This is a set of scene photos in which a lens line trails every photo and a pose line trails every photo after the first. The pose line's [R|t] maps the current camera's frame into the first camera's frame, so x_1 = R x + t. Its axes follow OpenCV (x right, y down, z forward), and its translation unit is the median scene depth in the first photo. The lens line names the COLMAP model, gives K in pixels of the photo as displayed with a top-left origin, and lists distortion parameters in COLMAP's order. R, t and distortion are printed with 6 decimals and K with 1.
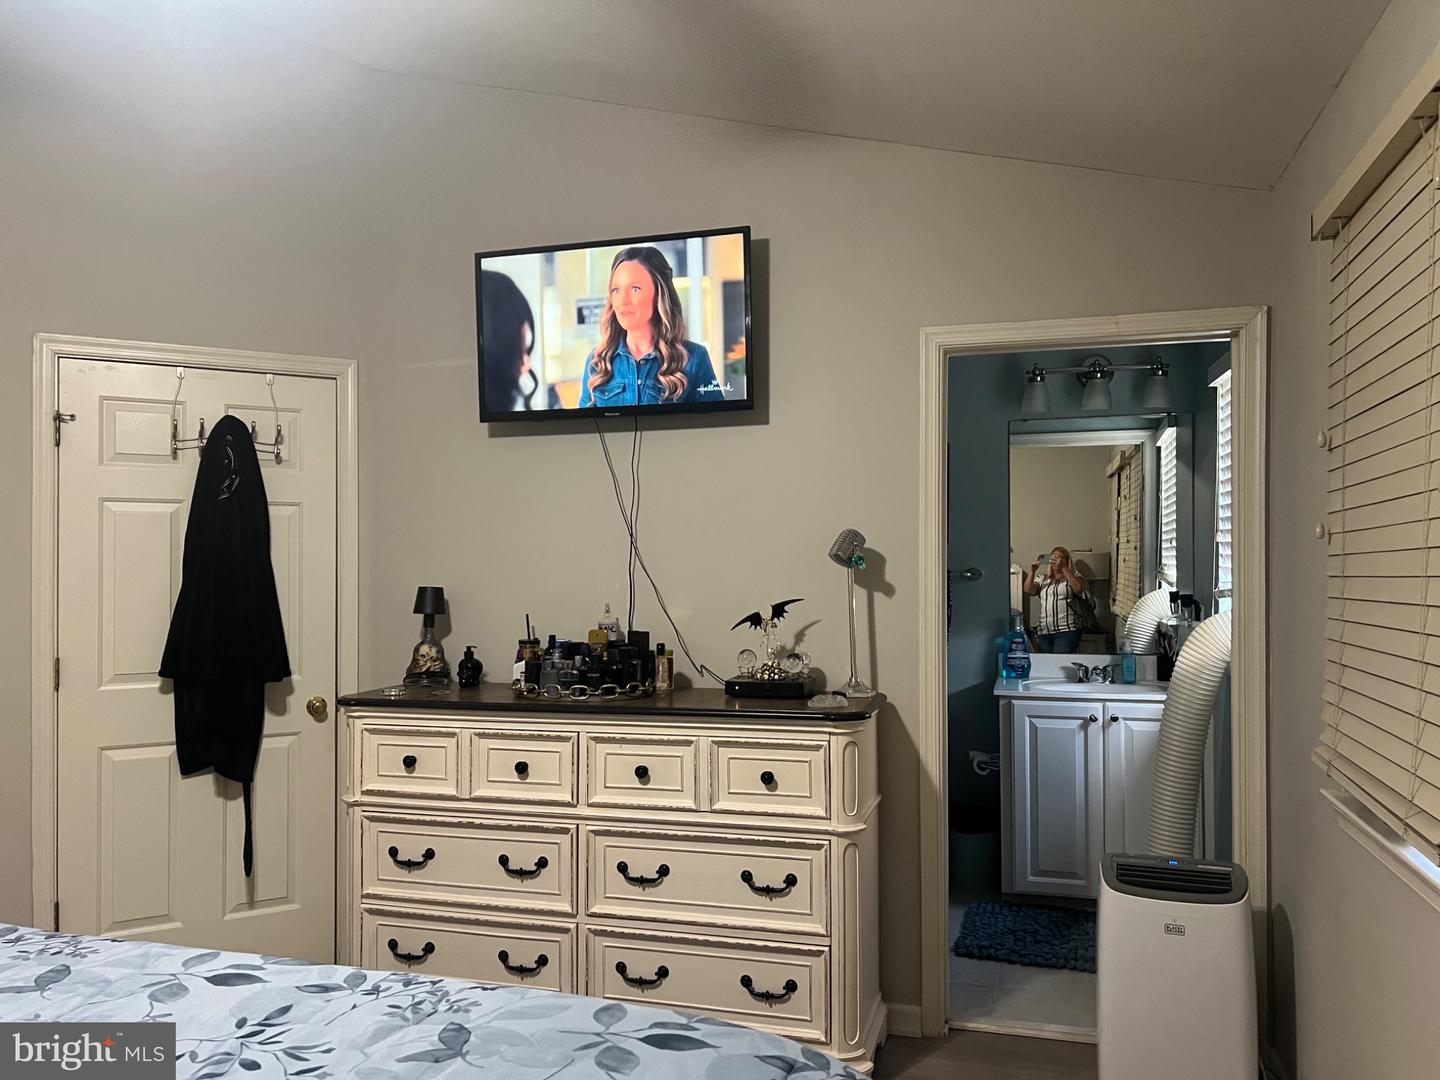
lens RADIAL K [[1082.9, 0, 719.2], [0, 1082.9, 543.6], [0, 0, 1]] dist [0.054557, -0.066259]
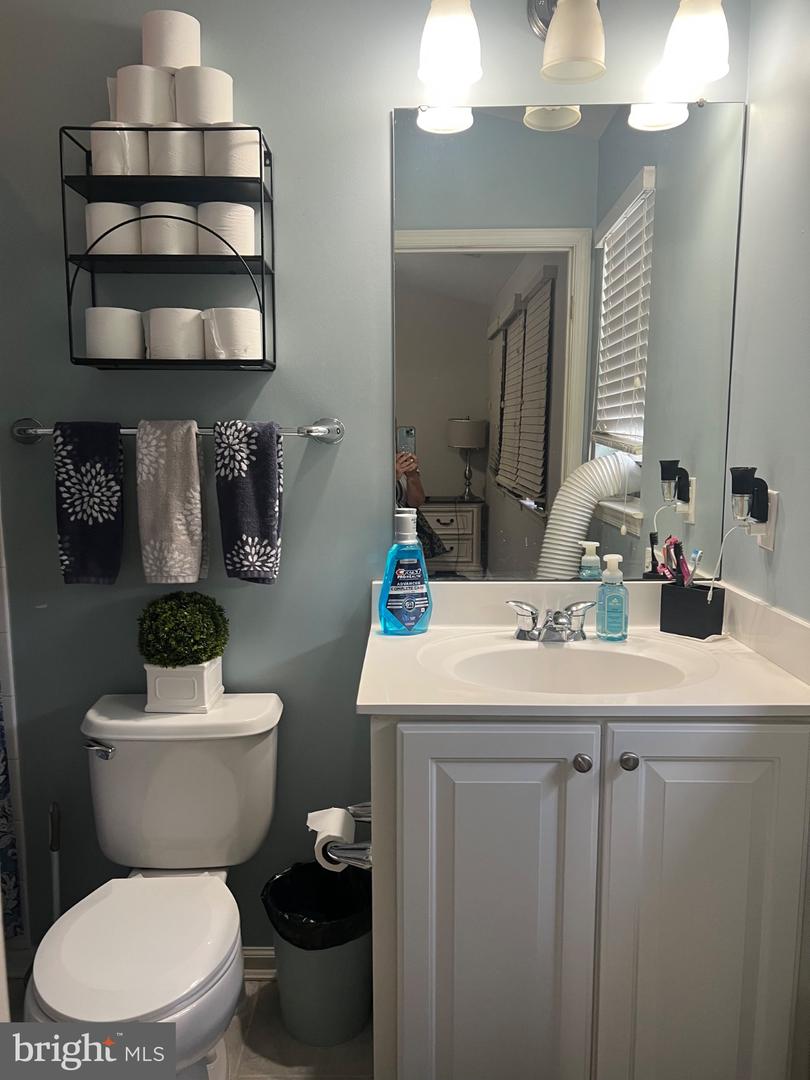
lens RADIAL K [[812.2, 0, 404.1], [0, 812.2, 537.7], [0, 0, 1]] dist [0.054557, -0.066259]
pose [[0.960745, -0.033041, 0.275457, 0.188017], [-0.005394, 0.990470, 0.137620, 0.028927], [-0.277379, -0.133704, 0.951412, 0.713549]]
